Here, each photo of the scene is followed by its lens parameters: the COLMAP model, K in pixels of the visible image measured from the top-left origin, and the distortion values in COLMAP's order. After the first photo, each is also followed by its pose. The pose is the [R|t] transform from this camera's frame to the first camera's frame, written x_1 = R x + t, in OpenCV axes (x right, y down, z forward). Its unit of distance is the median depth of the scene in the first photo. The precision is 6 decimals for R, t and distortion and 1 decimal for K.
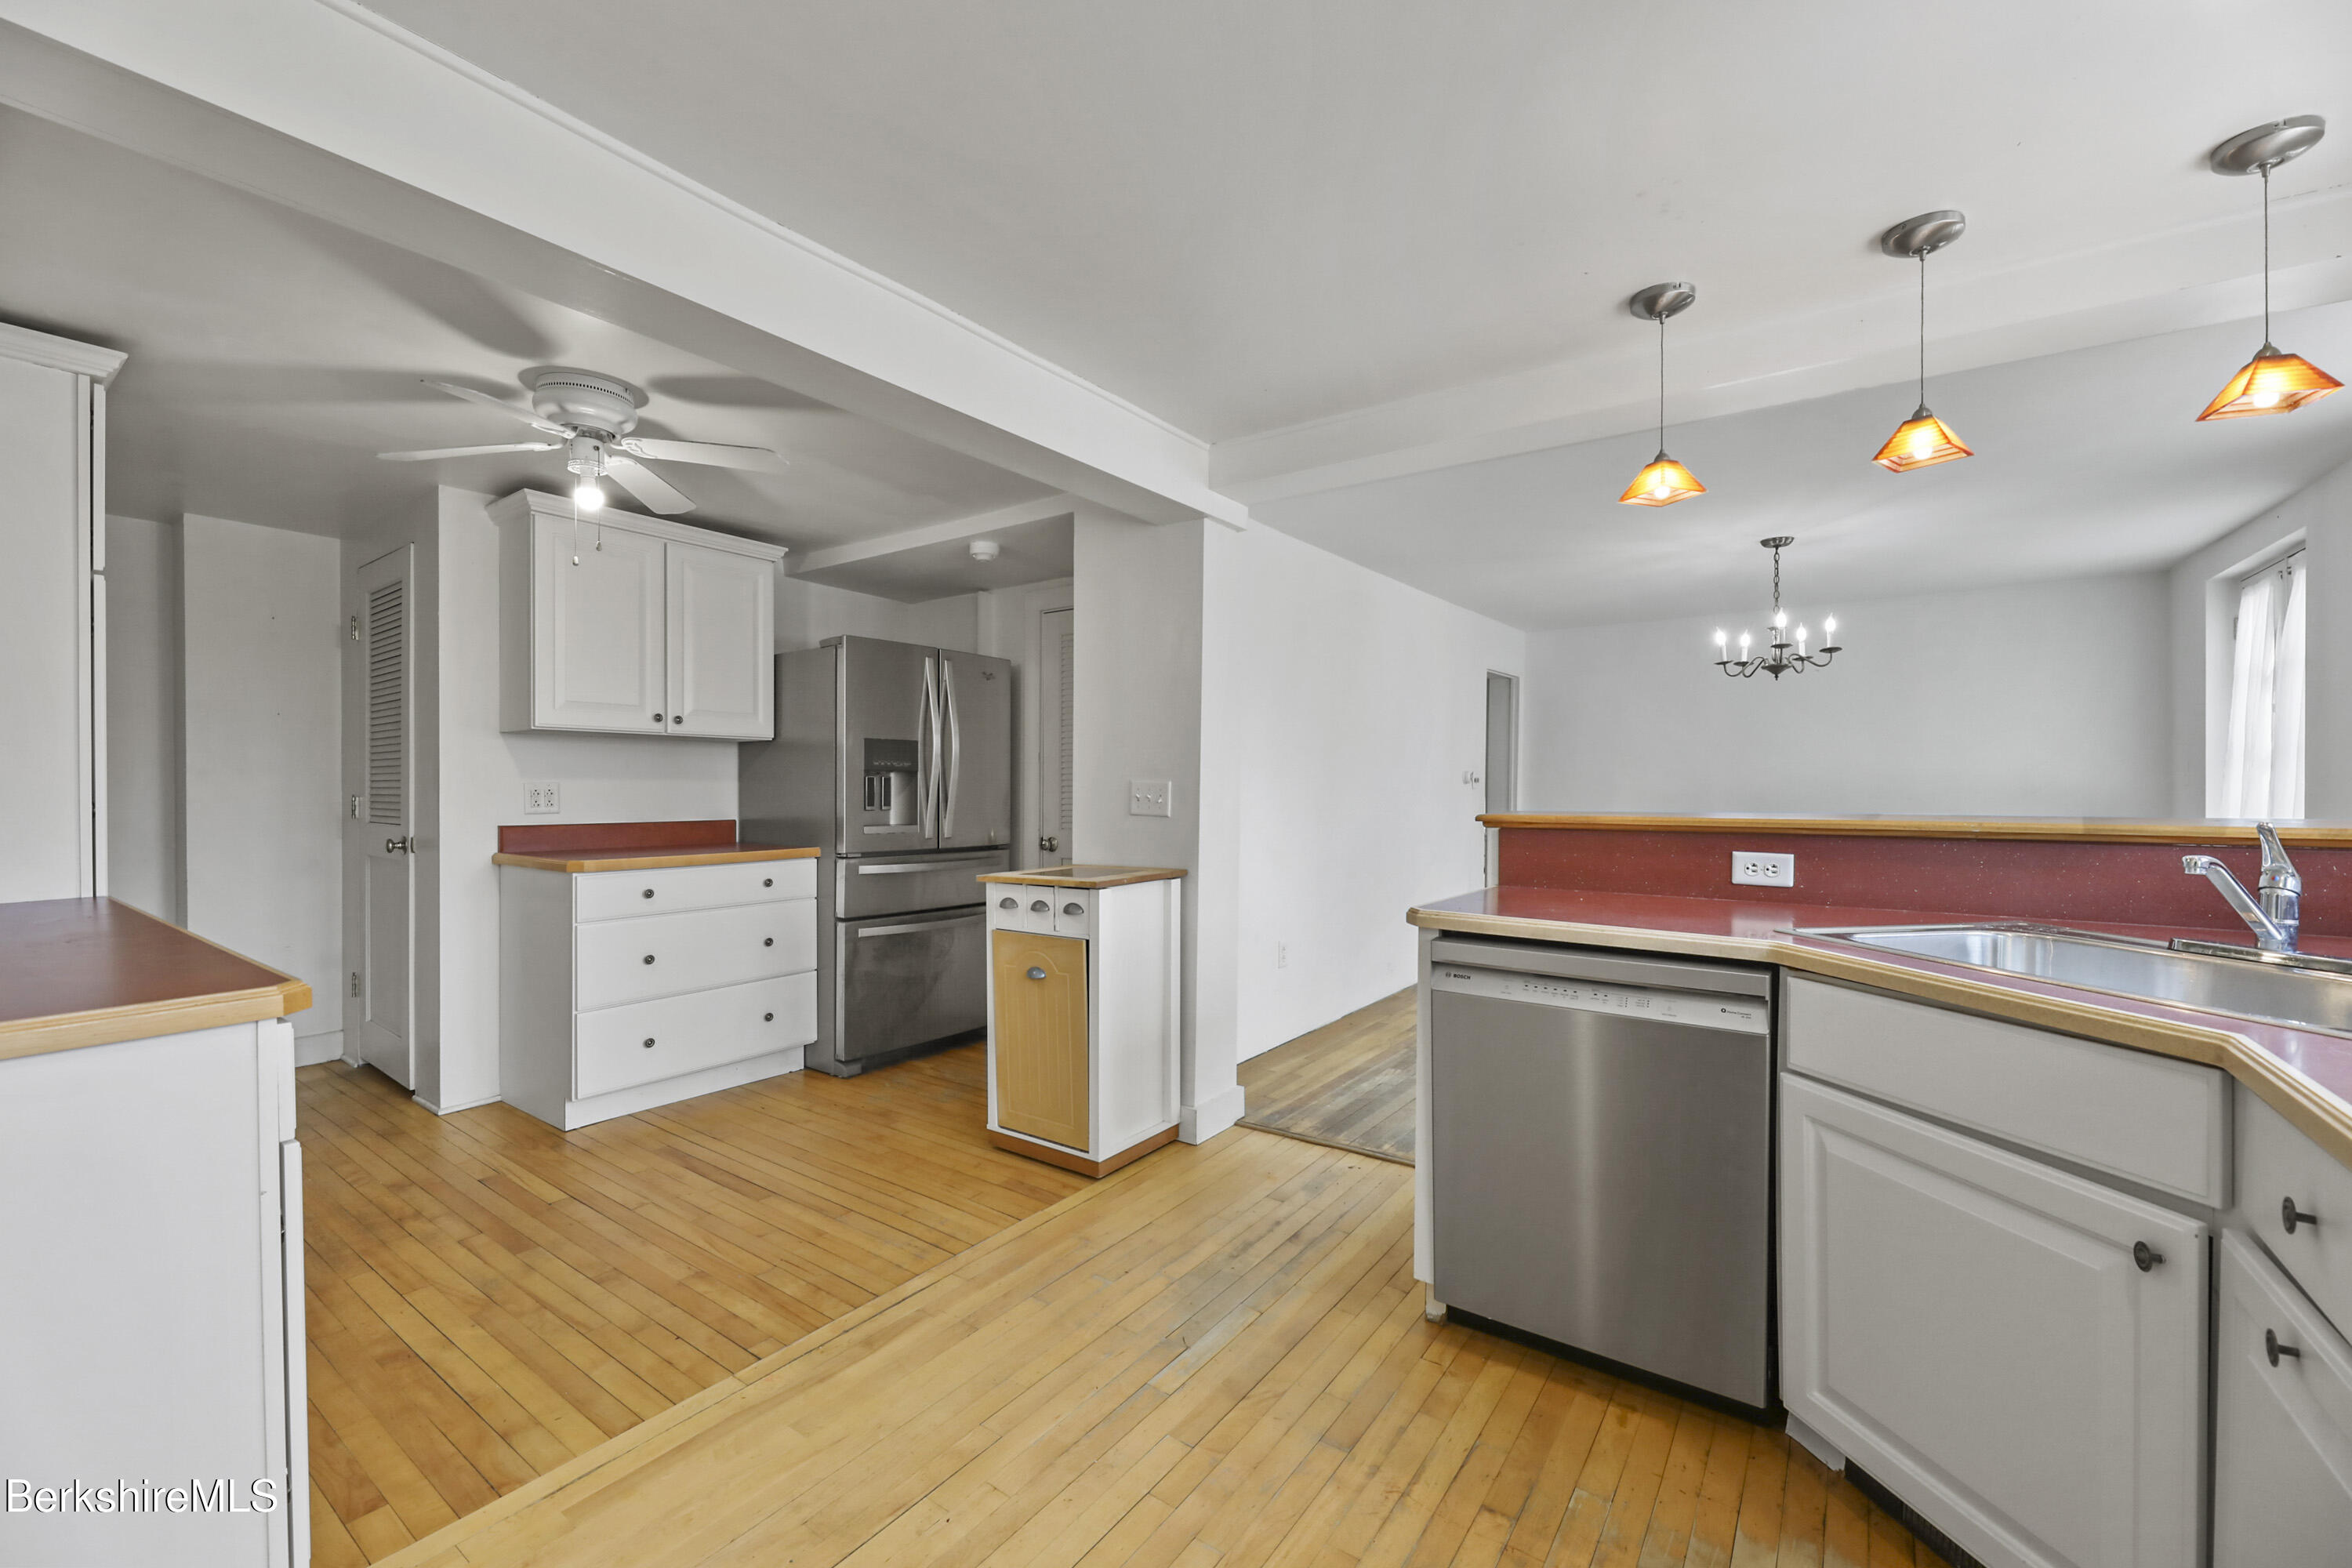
lens RADIAL K [[954.7, 0, 1166.2], [0, 954.7, 791.5], [0, 0, 1]] dist [-0.000540, -0.001226]
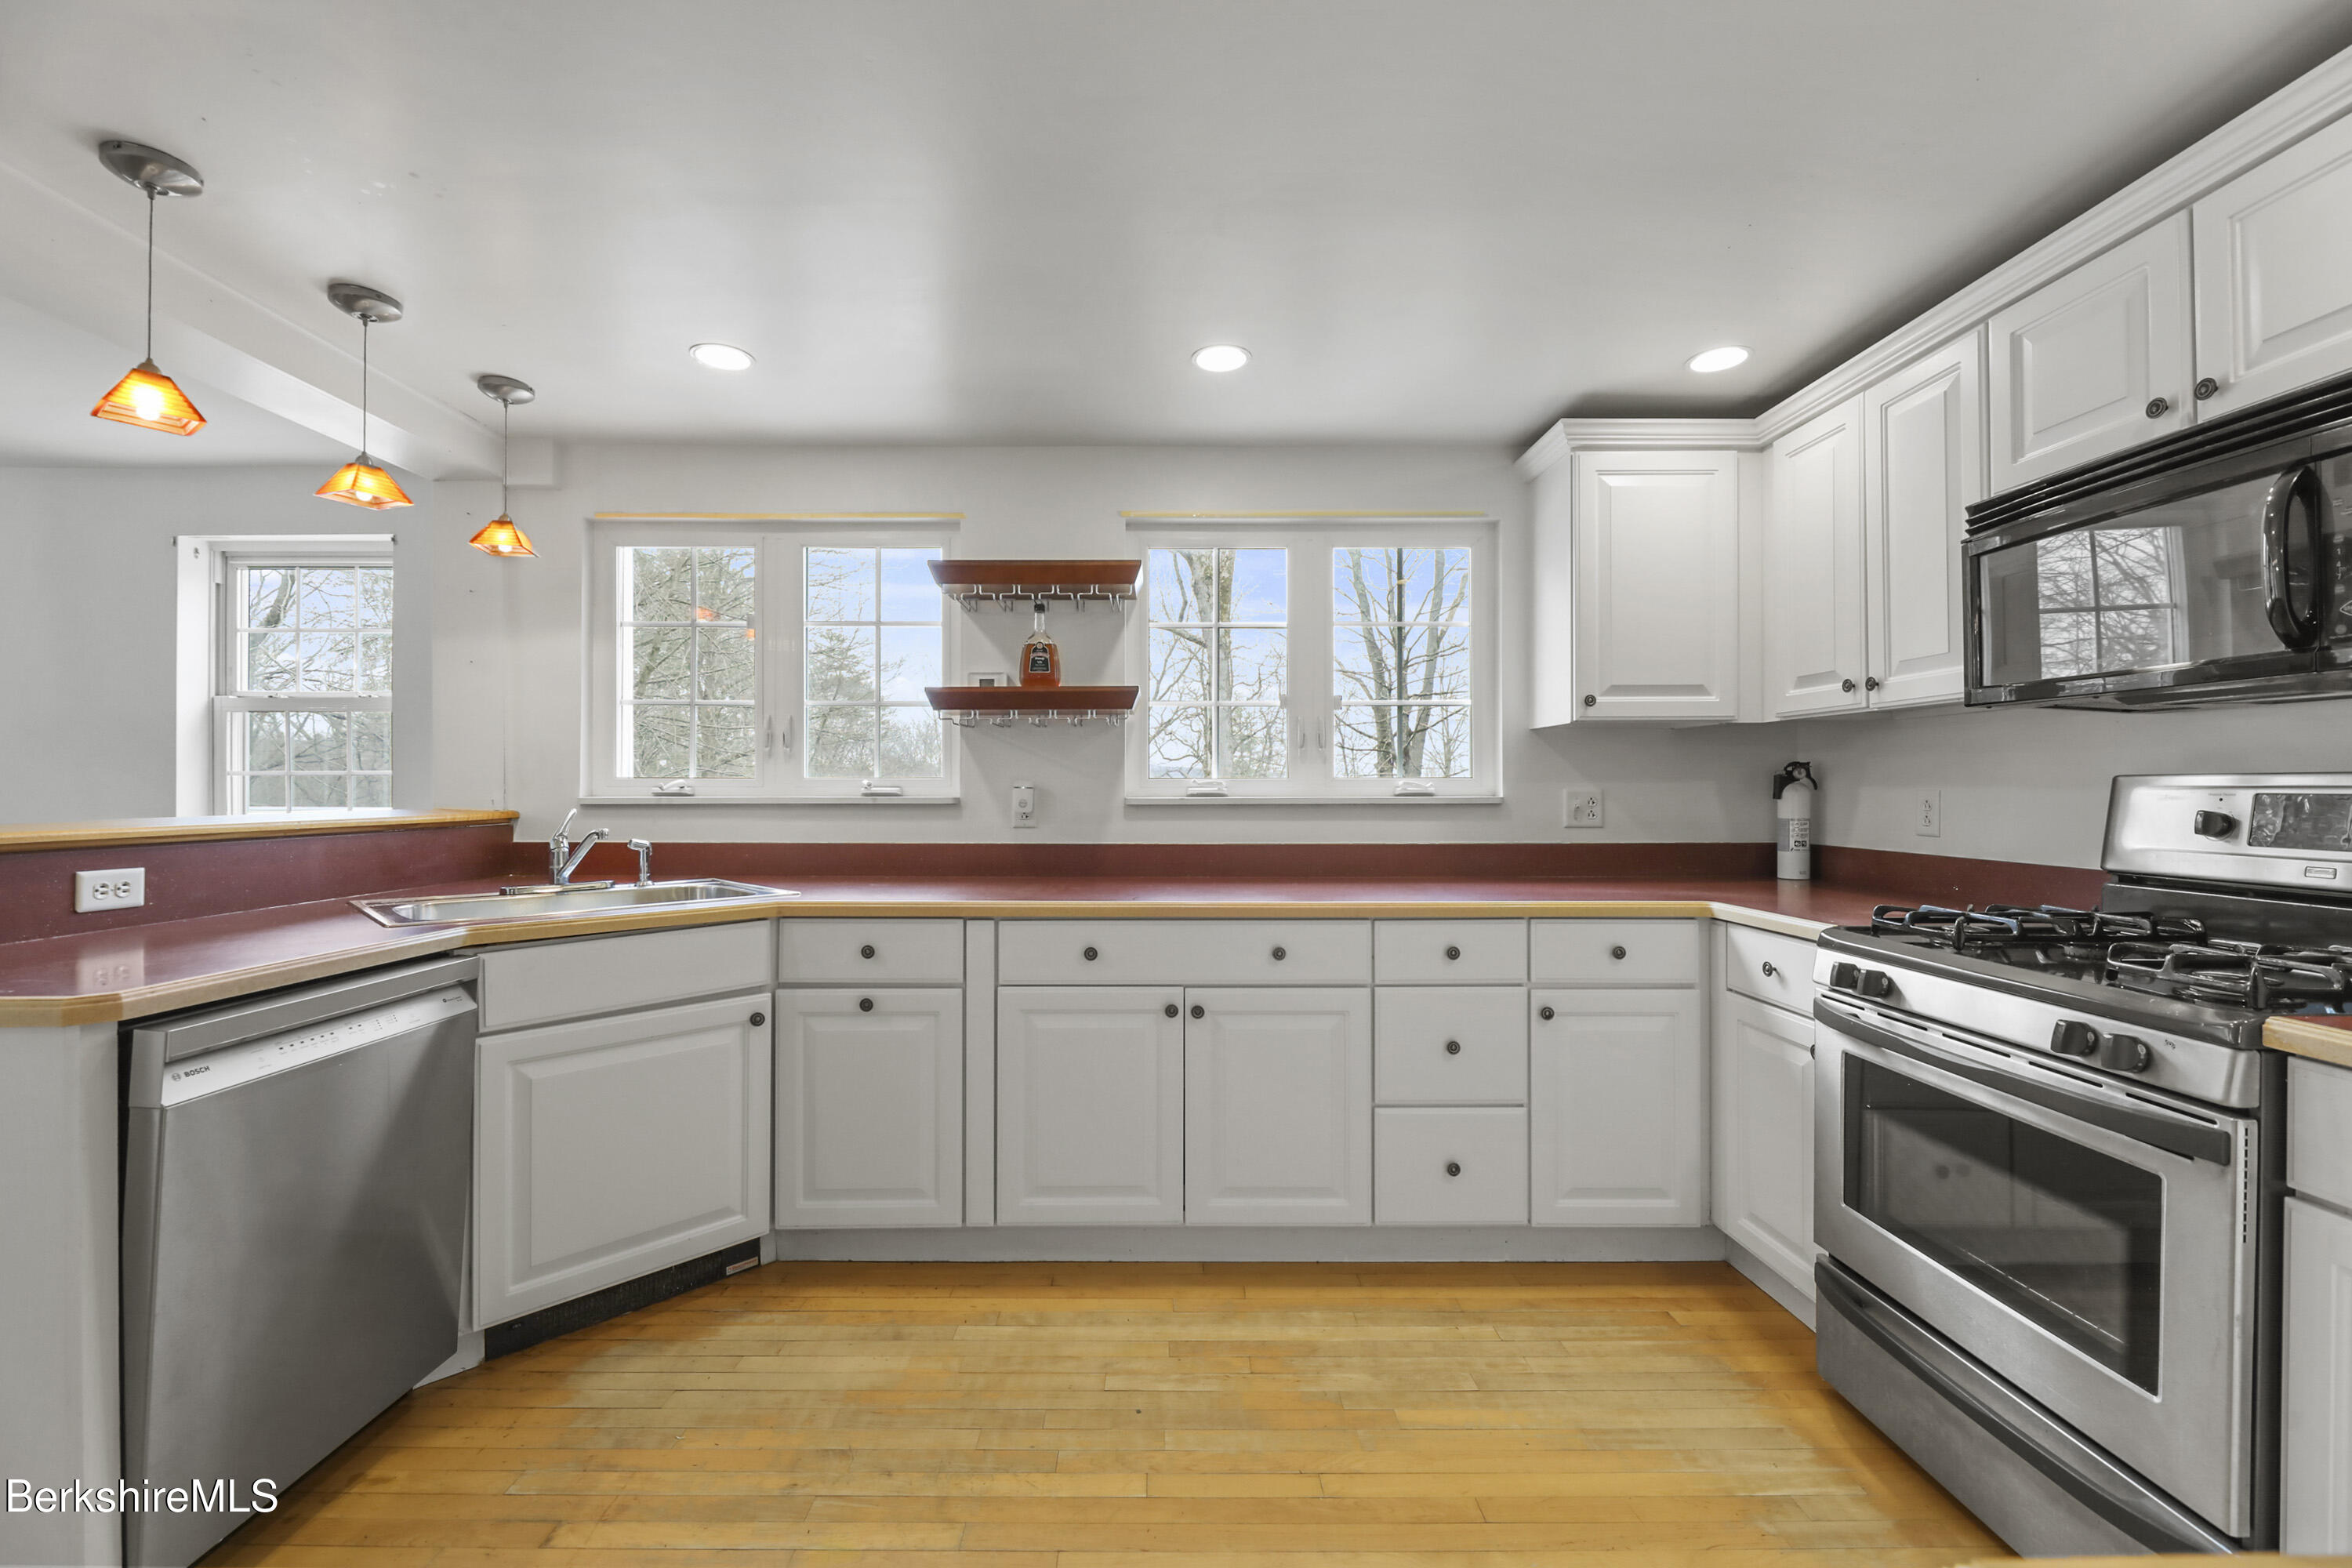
lens RADIAL K [[954.7, 0, 1160.4], [0, 954.7, 782.8], [0, 0, 1]] dist [-0.000540, -0.001226]
pose [[-0.581994, -0.000867, 0.813193, -0.568654], [0.000925, 0.999998, 0.001728, -0.010987], [-0.813193, 0.001757, -0.581992, 0.743158]]
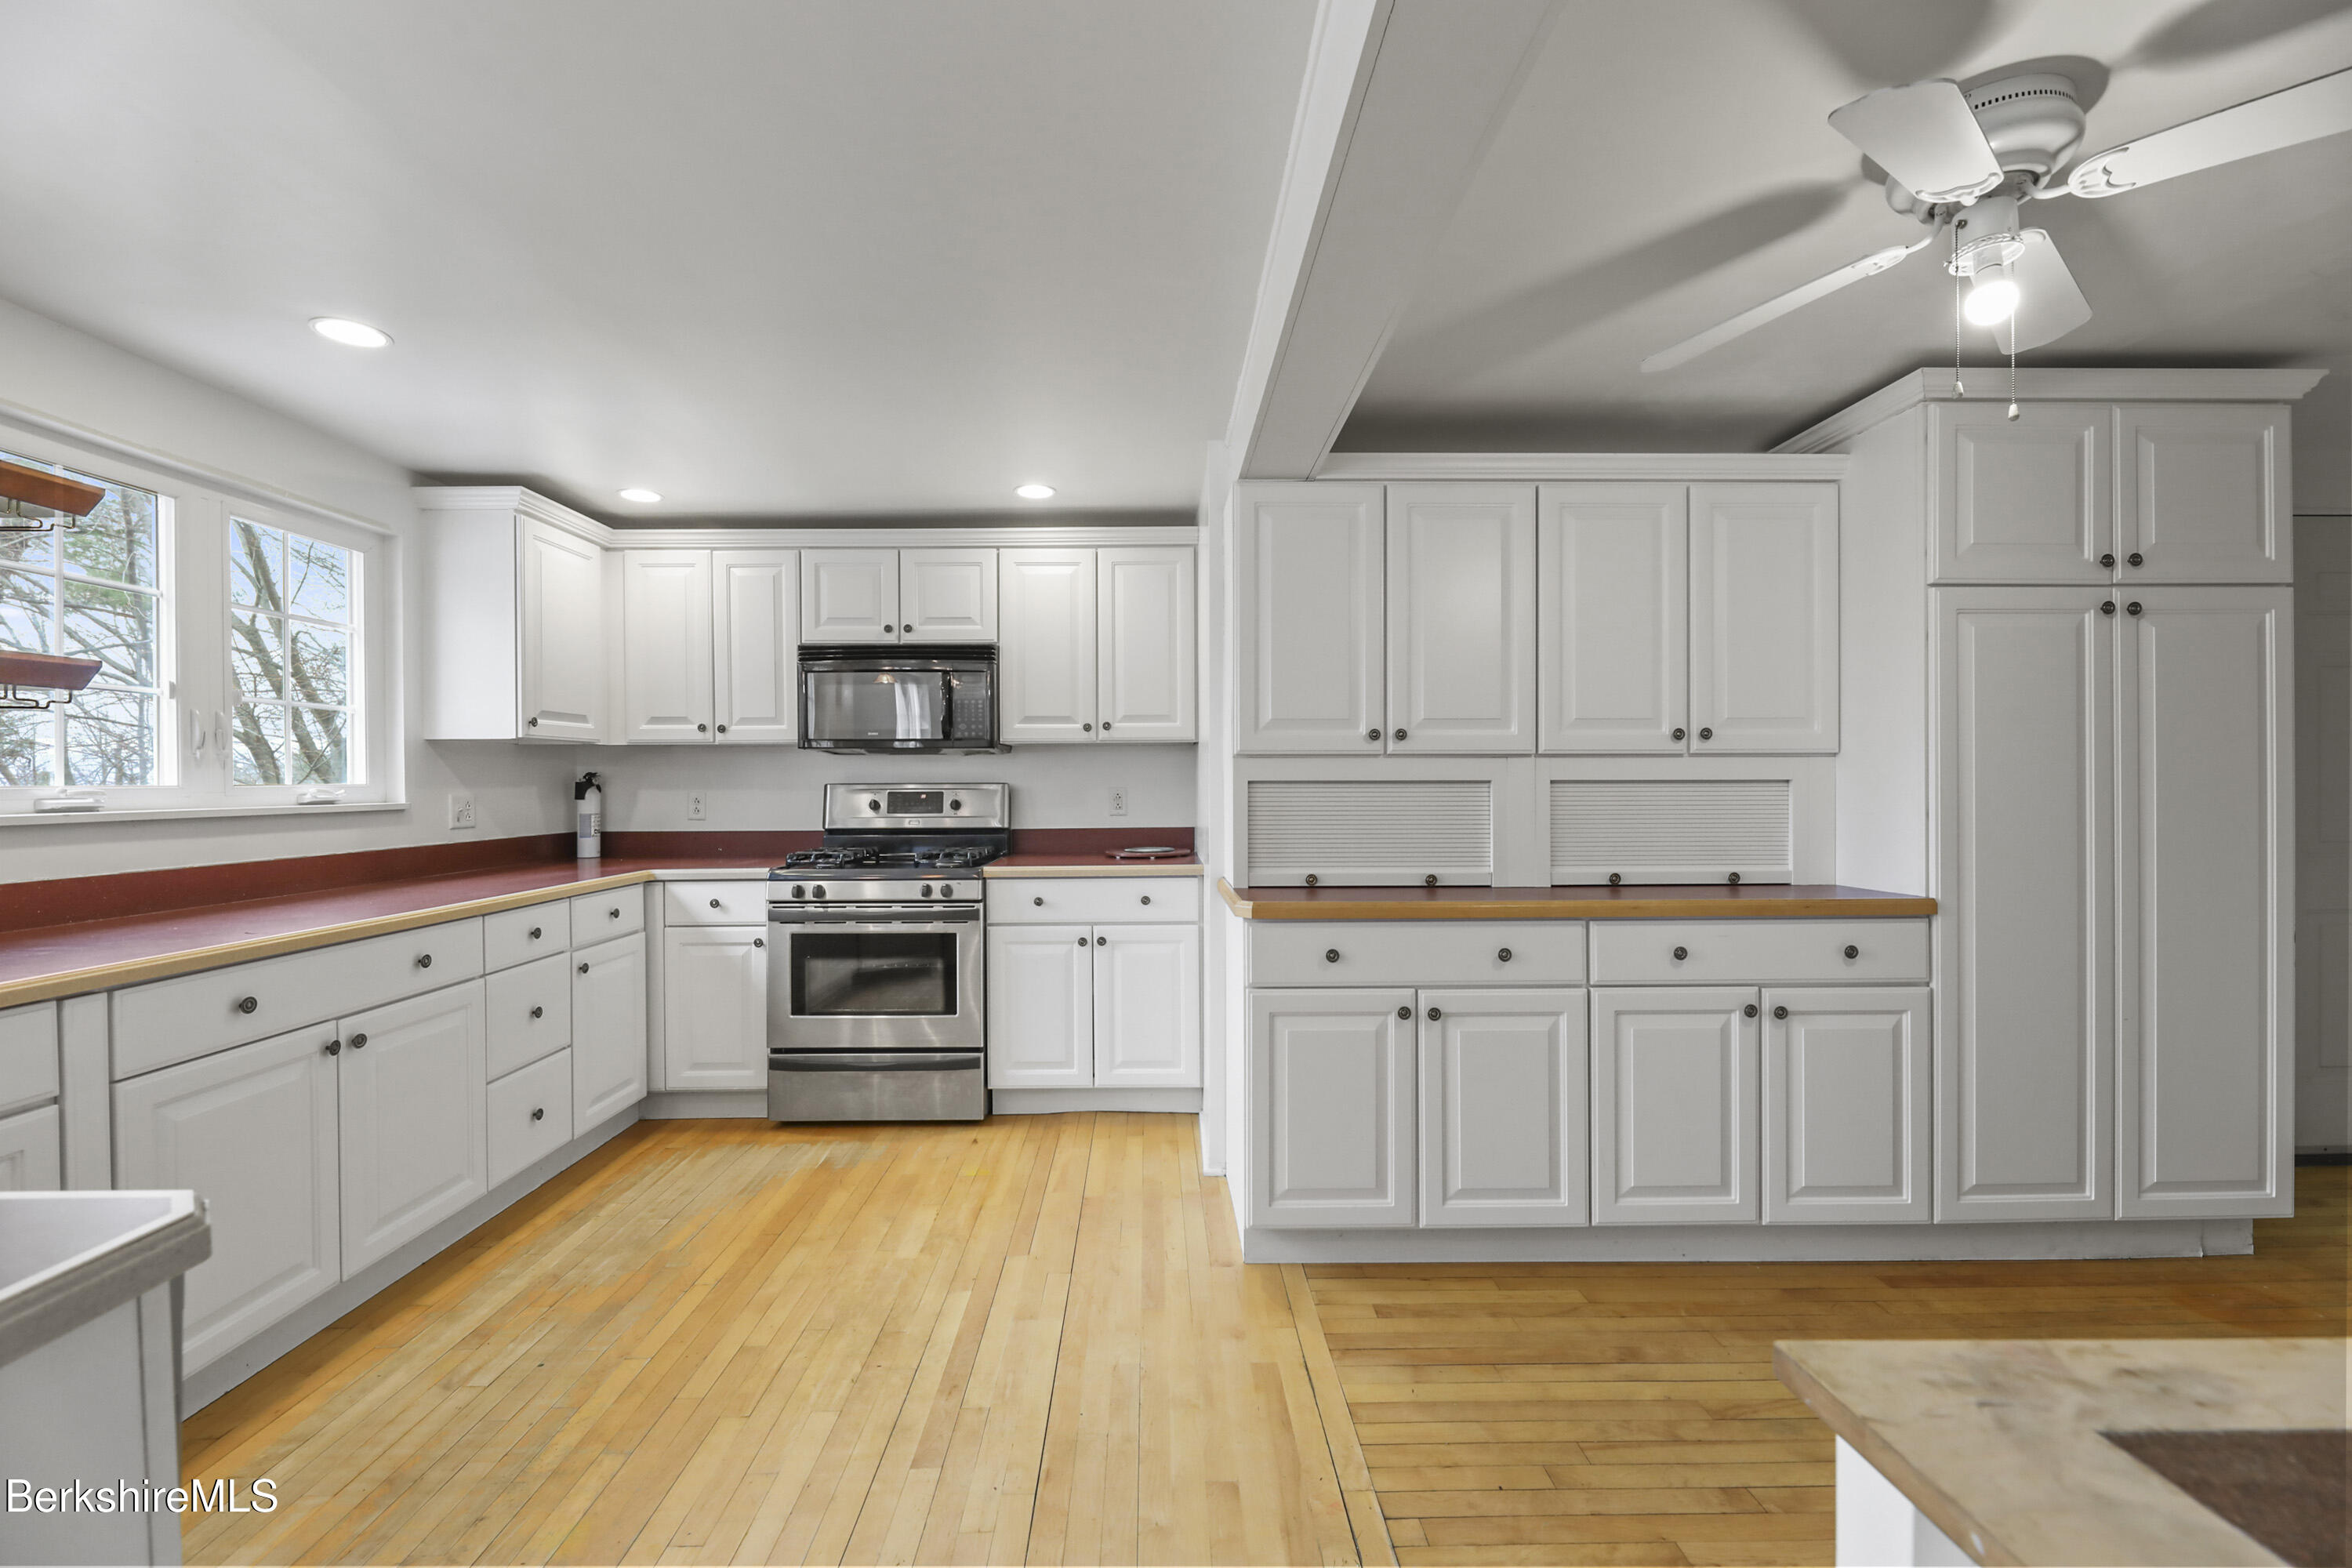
lens RADIAL K [[954.7, 0, 1164.0], [0, 954.7, 784.5], [0, 0, 1]] dist [-0.000540, -0.001226]
pose [[-0.805610, 0.002522, -0.592441, 0.175801], [0.000142, 0.999992, 0.004063, -0.021206], [0.592447, 0.003189, -0.805603, 1.361607]]
